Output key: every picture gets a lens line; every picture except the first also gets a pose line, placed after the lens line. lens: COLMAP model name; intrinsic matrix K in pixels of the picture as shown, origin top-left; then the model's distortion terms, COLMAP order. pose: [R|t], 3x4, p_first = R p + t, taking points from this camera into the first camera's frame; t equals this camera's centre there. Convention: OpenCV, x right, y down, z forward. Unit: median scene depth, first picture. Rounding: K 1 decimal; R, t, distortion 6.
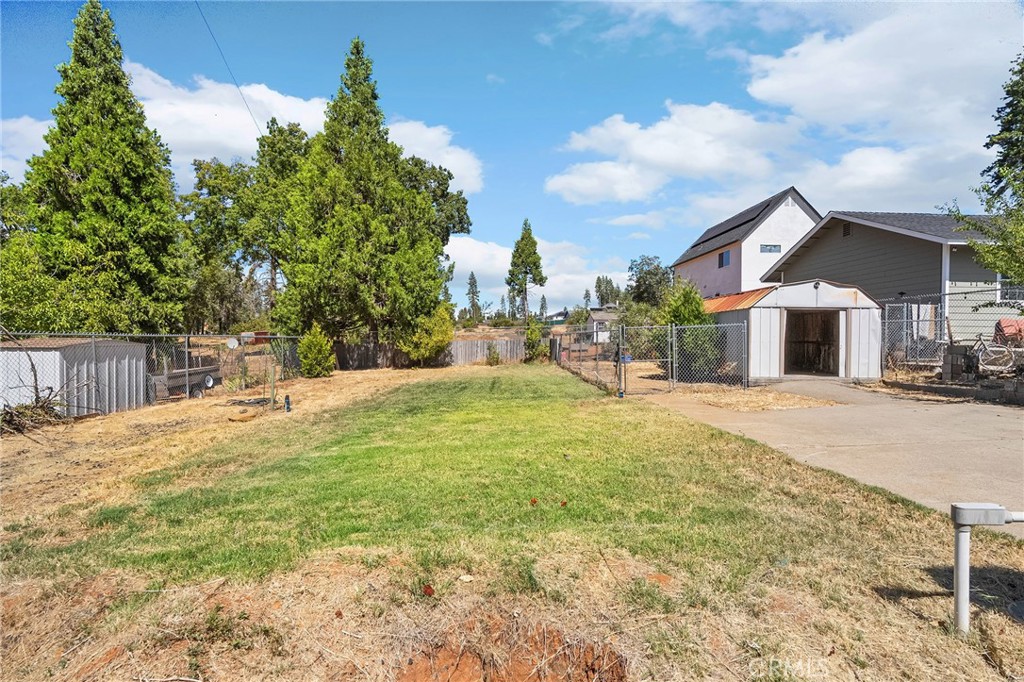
lens RADIAL K [[489.1, 0, 510.2], [0, 489.1, 345.9], [0, 0, 1]] dist [-0.001160, -0.000017]
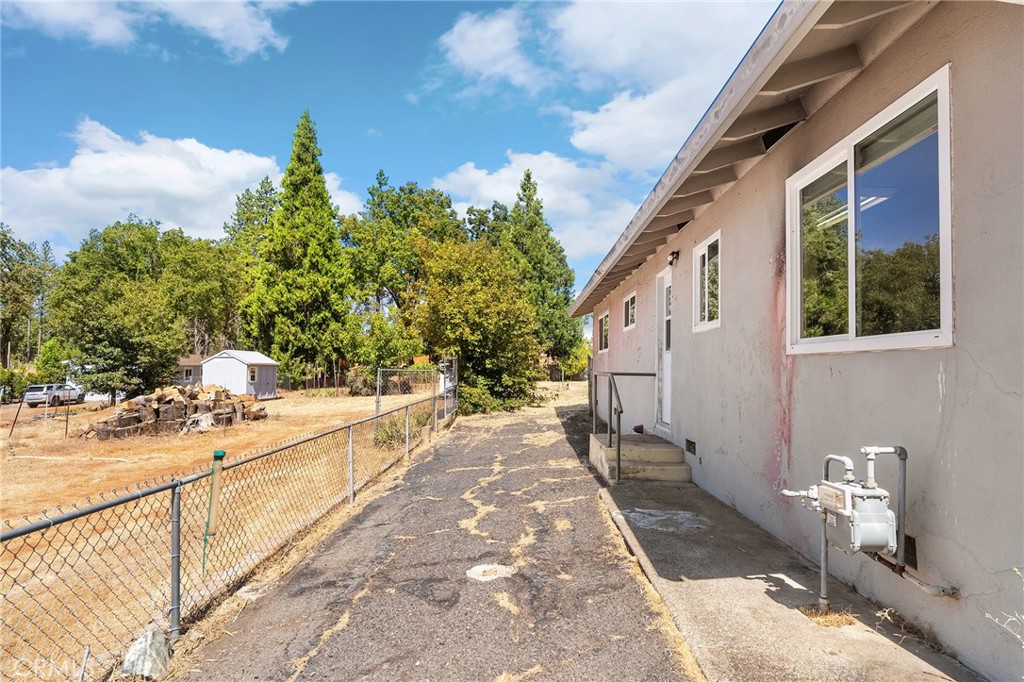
lens RADIAL K [[552.0, 0, 516.6], [0, 552.0, 347.7], [0, 0, 1]] dist [-0.000269, -0.000252]
pose [[0.997500, 0.009196, -0.070070, -0.151931], [-0.012686, 0.998693, -0.049521, 0.018608], [0.069523, 0.050286, 0.996312, -0.498556]]
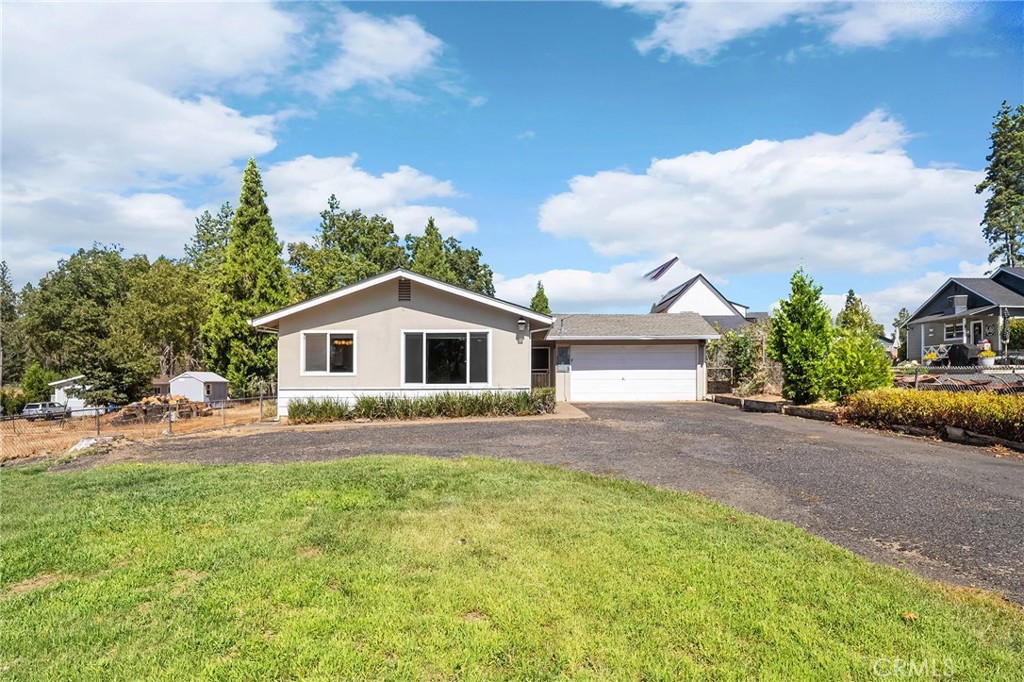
lens RADIAL K [[602.8, 0, 513.7], [0, 602.8, 378.8], [0, 0, 1]] dist [-0.001967, 0.002039]
pose [[0.997638, -0.011105, -0.067790, 0.110369], [0.010165, 0.999847, -0.014206, 0.025254], [0.067937, 0.013483, 0.997598, -0.896401]]
